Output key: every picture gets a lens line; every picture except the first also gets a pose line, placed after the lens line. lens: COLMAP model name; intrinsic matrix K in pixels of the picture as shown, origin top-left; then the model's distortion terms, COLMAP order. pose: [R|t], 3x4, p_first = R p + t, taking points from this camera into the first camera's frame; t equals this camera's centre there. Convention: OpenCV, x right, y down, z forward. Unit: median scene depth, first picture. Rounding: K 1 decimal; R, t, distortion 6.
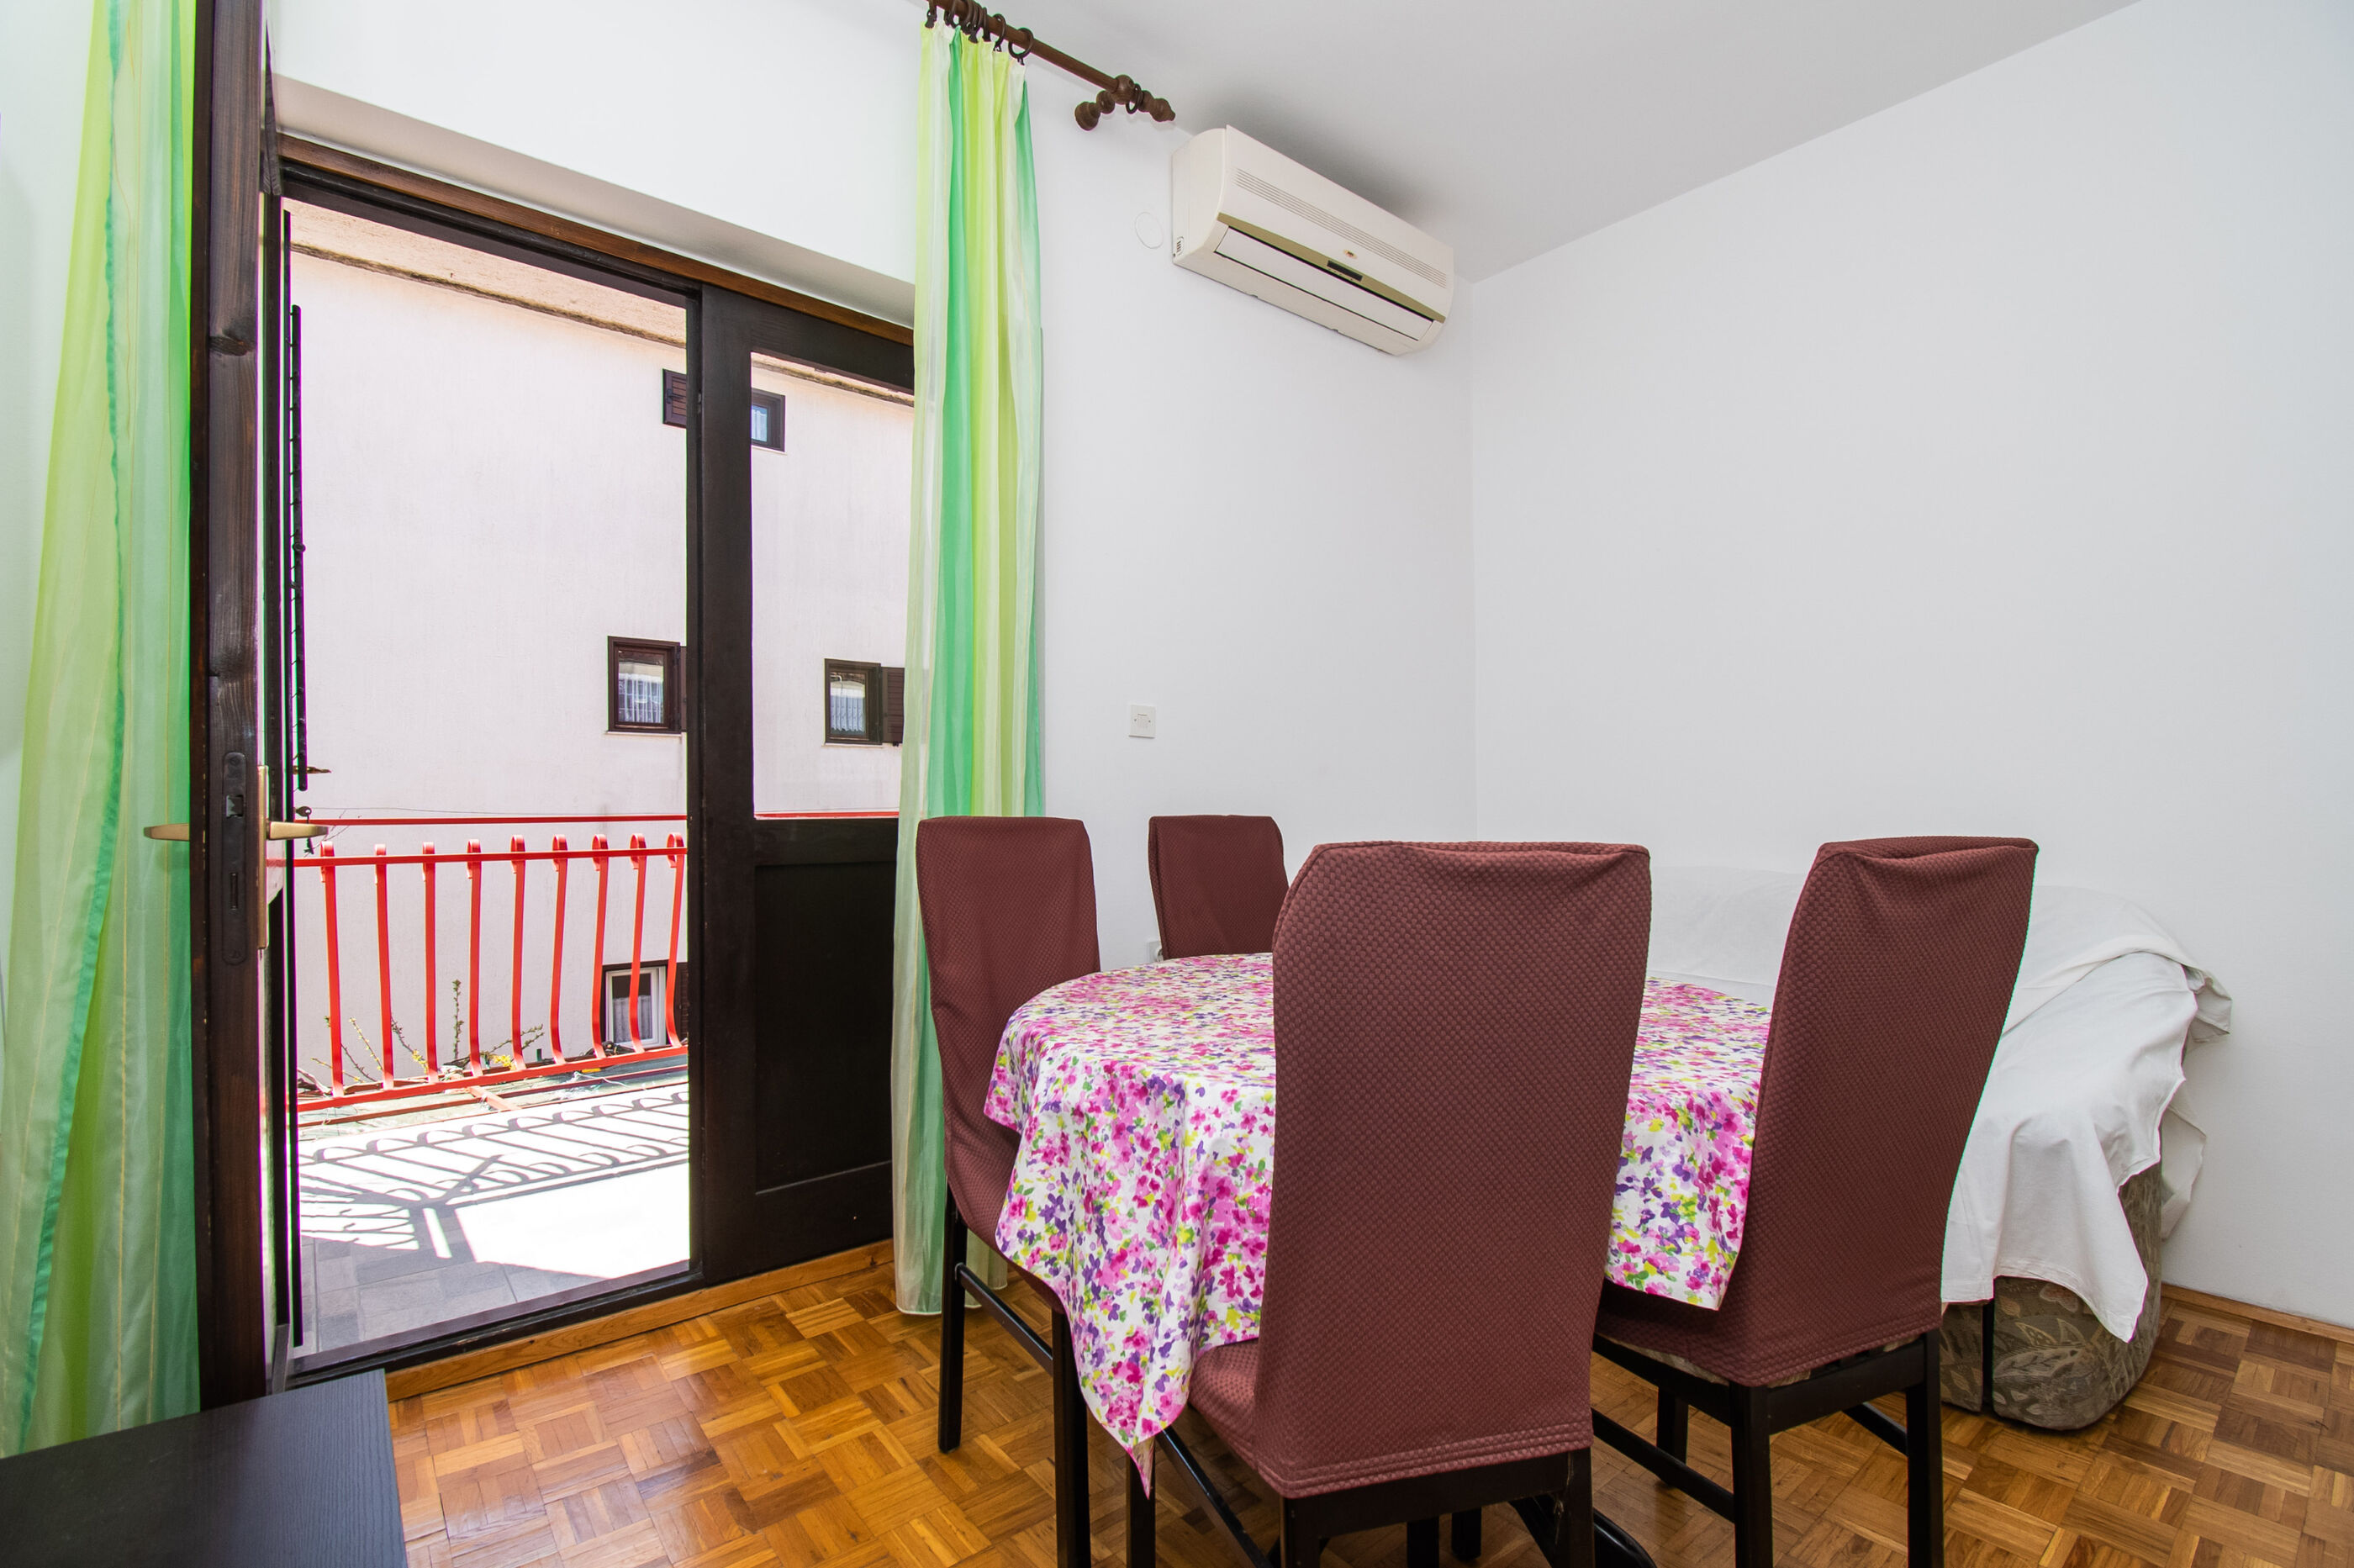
lens RADIAL K [[1034.8, 0, 1176.6], [0, 1034.8, 785.3], [0, 0, 1]] dist [0.000942, -0.011578]
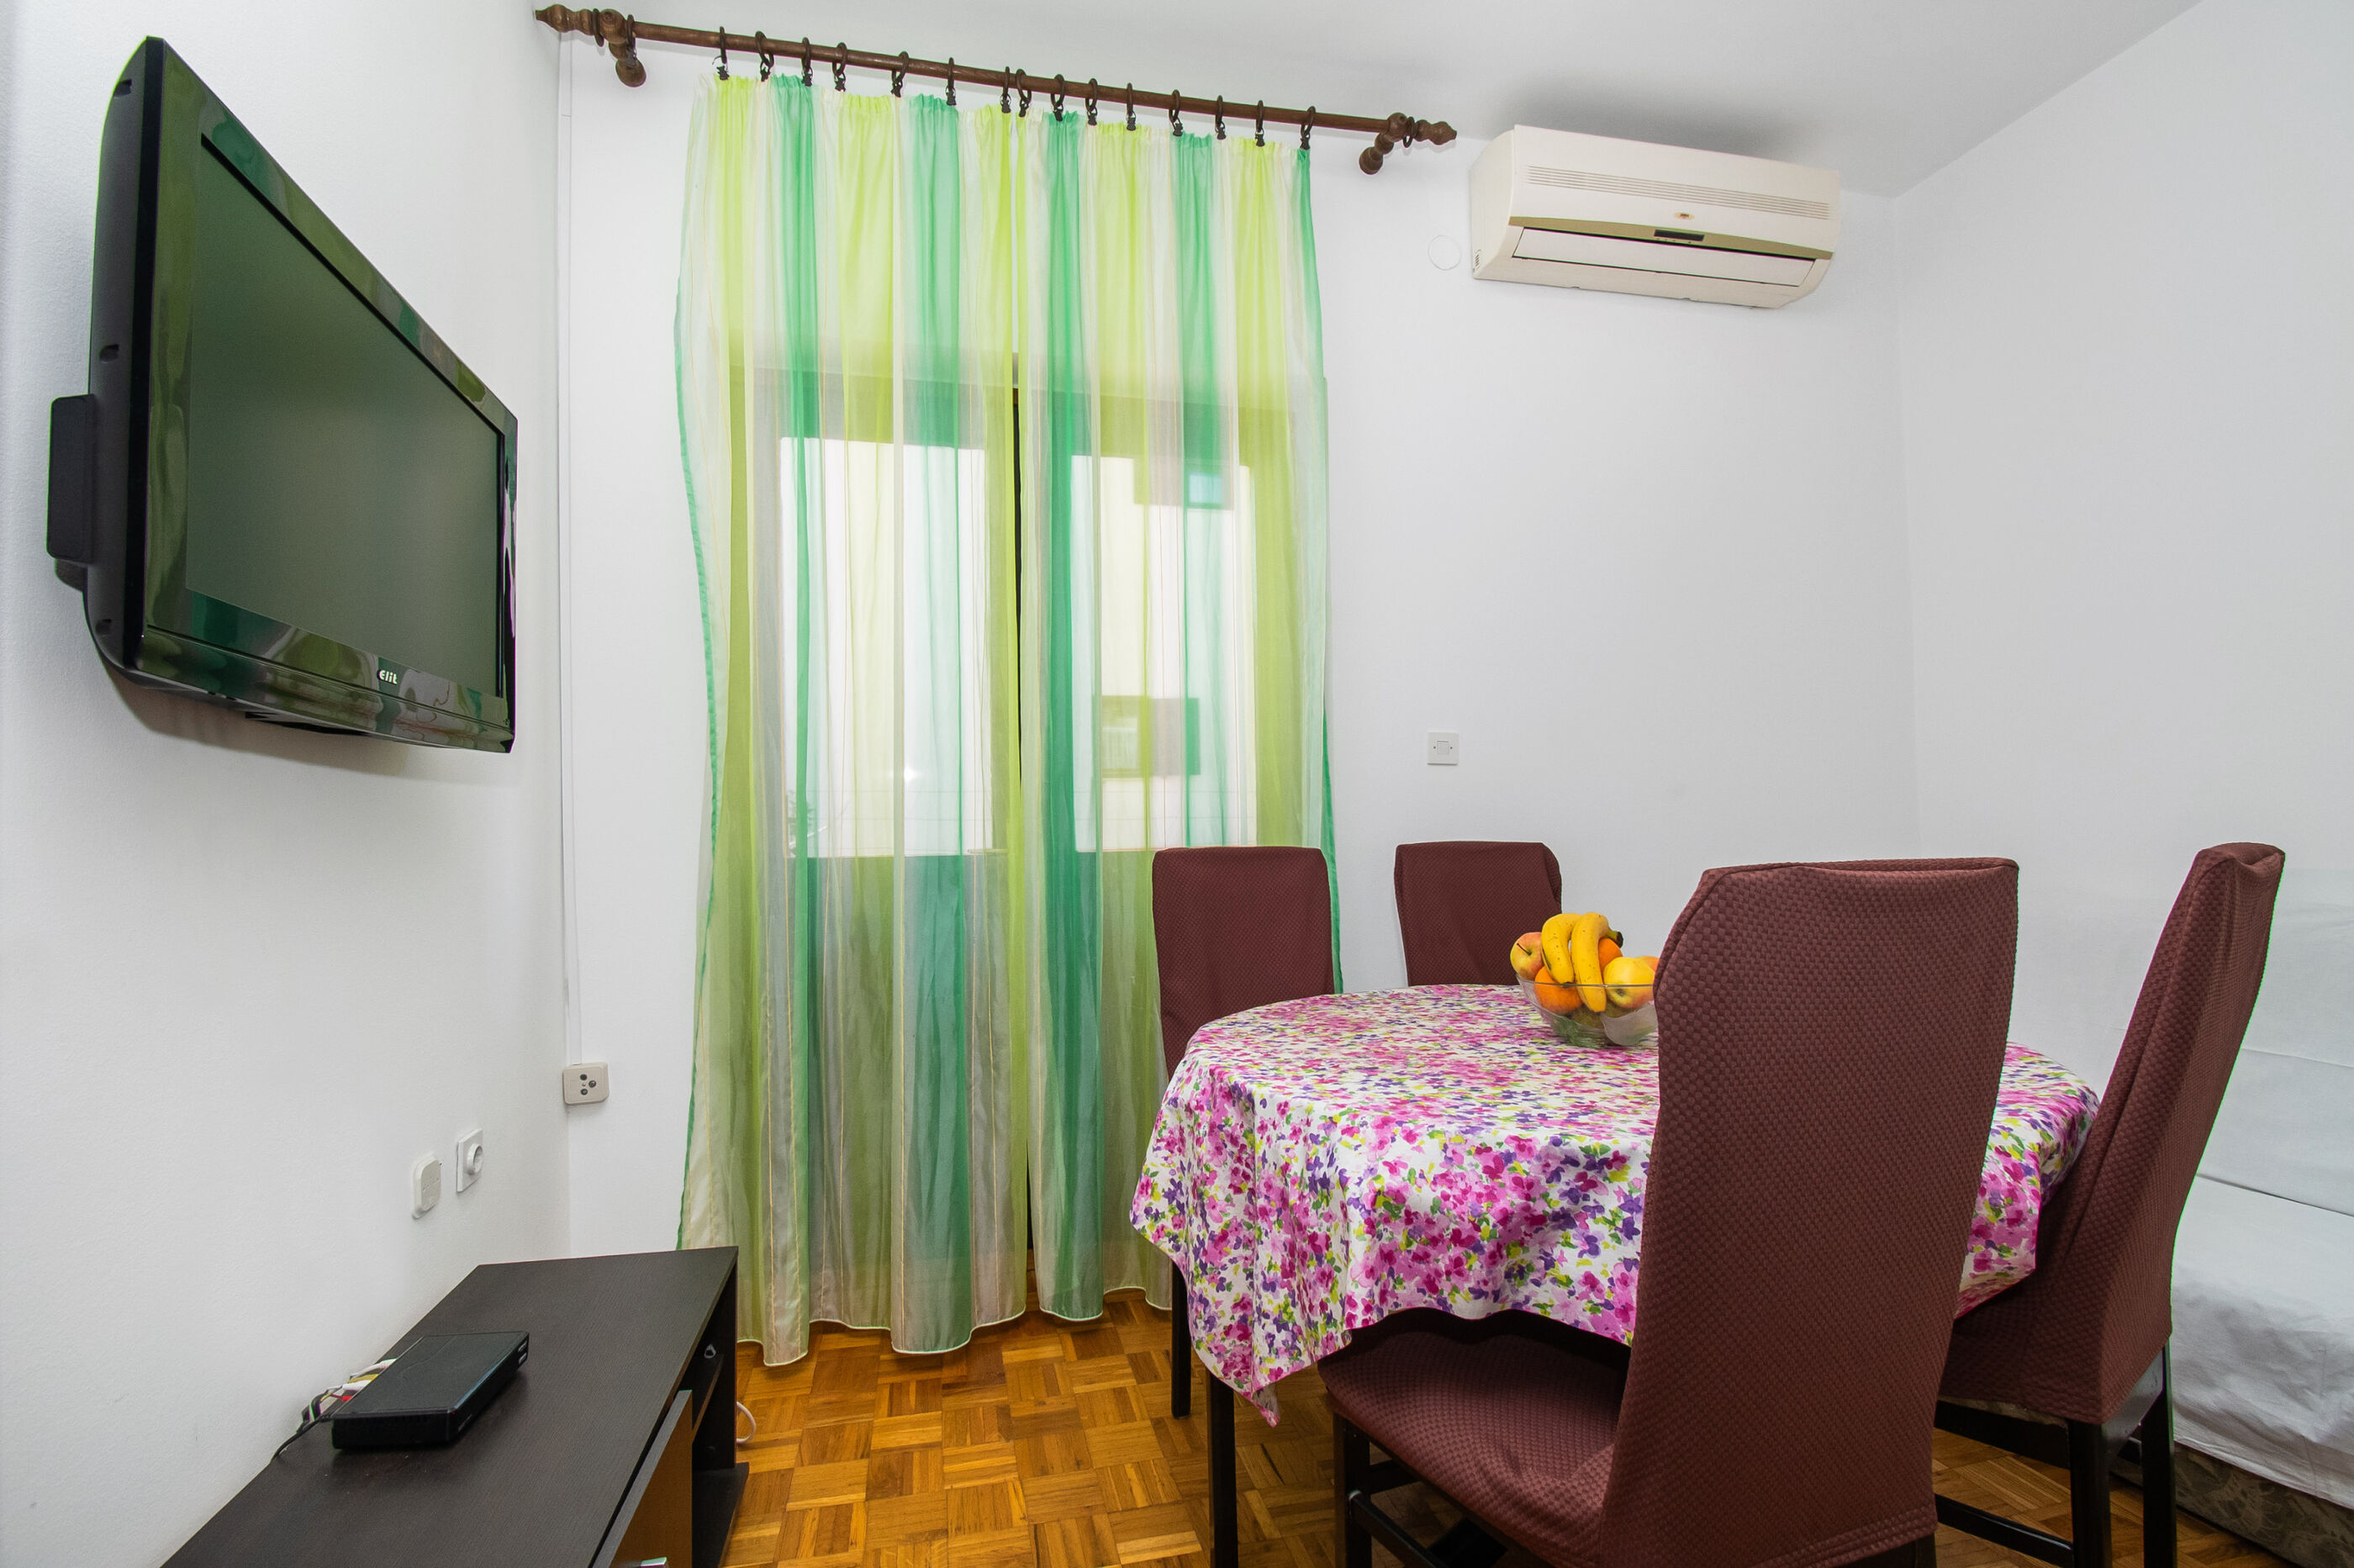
lens RADIAL K [[1055.9, 0, 1163.9], [0, 1055.9, 796.5], [0, 0, 1]] dist [0.000406, -0.012412]
pose [[0.888975, -0.032992, -0.456766, 0.307859], [0.024057, 0.999389, -0.025364, 0.005514], [0.457323, 0.011559, 0.889225, -0.024492]]
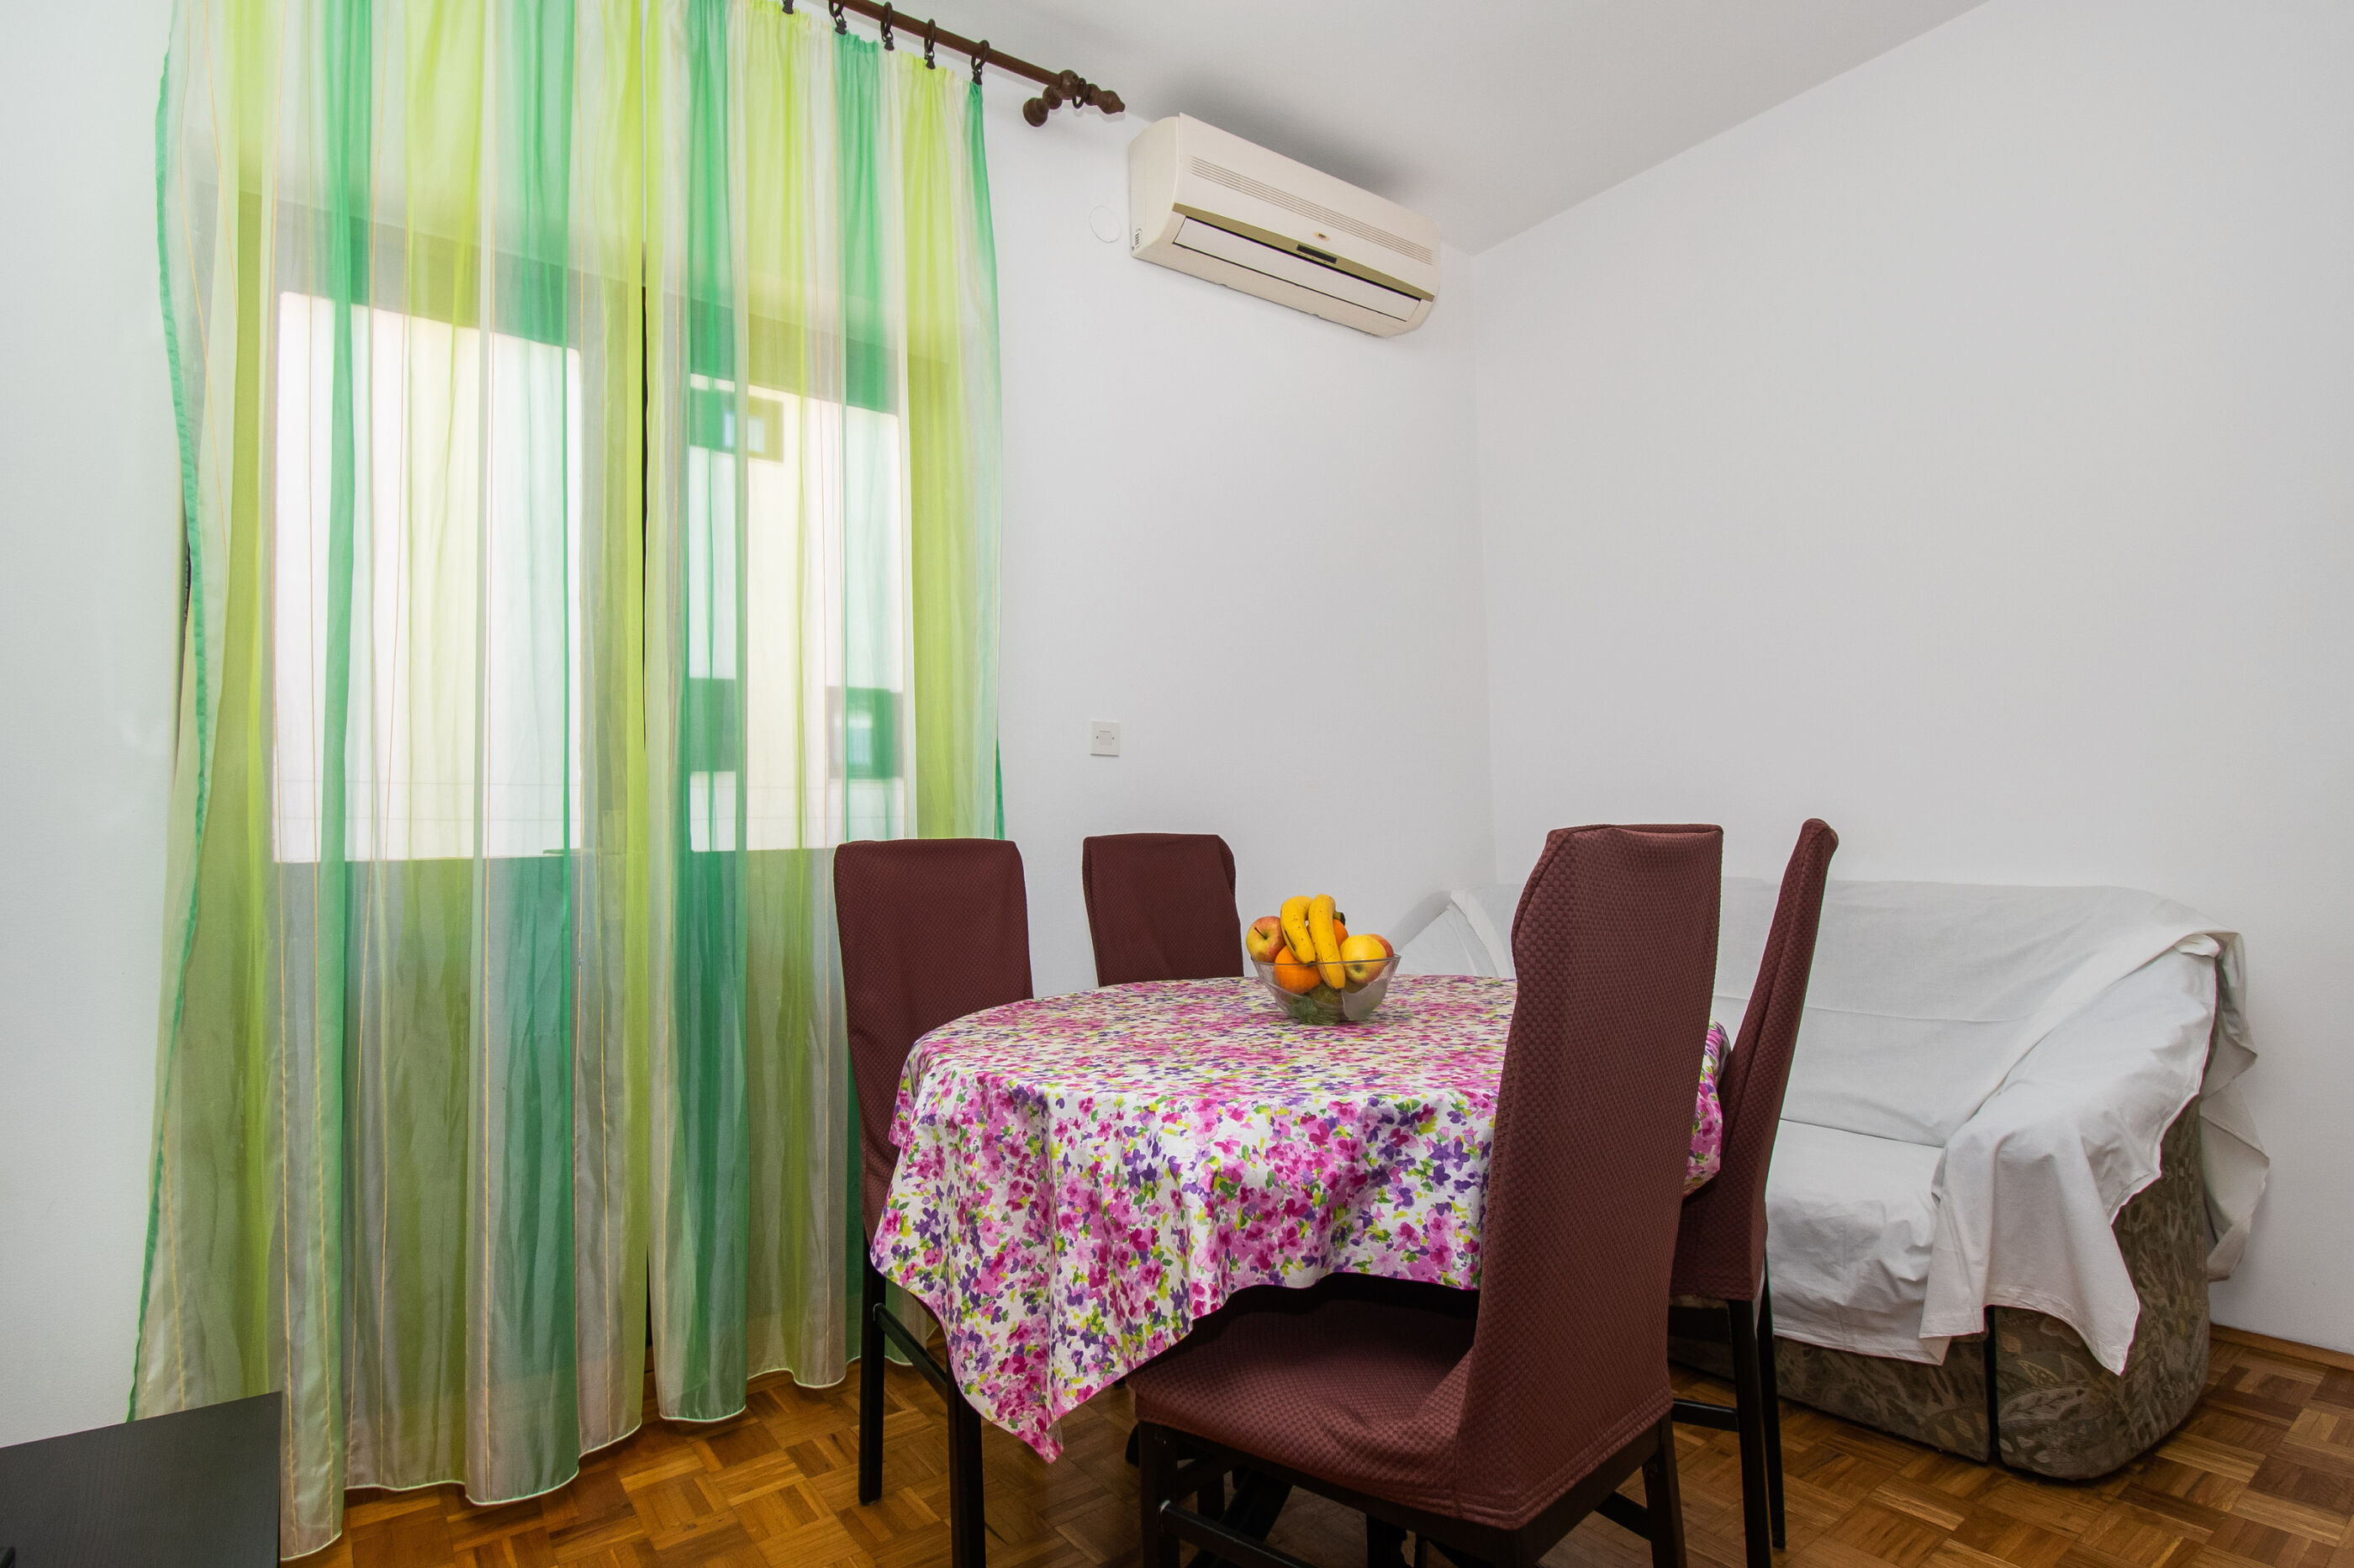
lens RADIAL K [[1183.4, 0, 1187.4], [0, 1183.4, 765.4], [0, 0, 1]] dist [0.002434, -0.015863]
pose [[0.998350, -0.030347, -0.048755, 0.148266], [0.028129, 0.998566, -0.045550, 0.021907], [0.050067, 0.044104, 0.997772, -0.105398]]
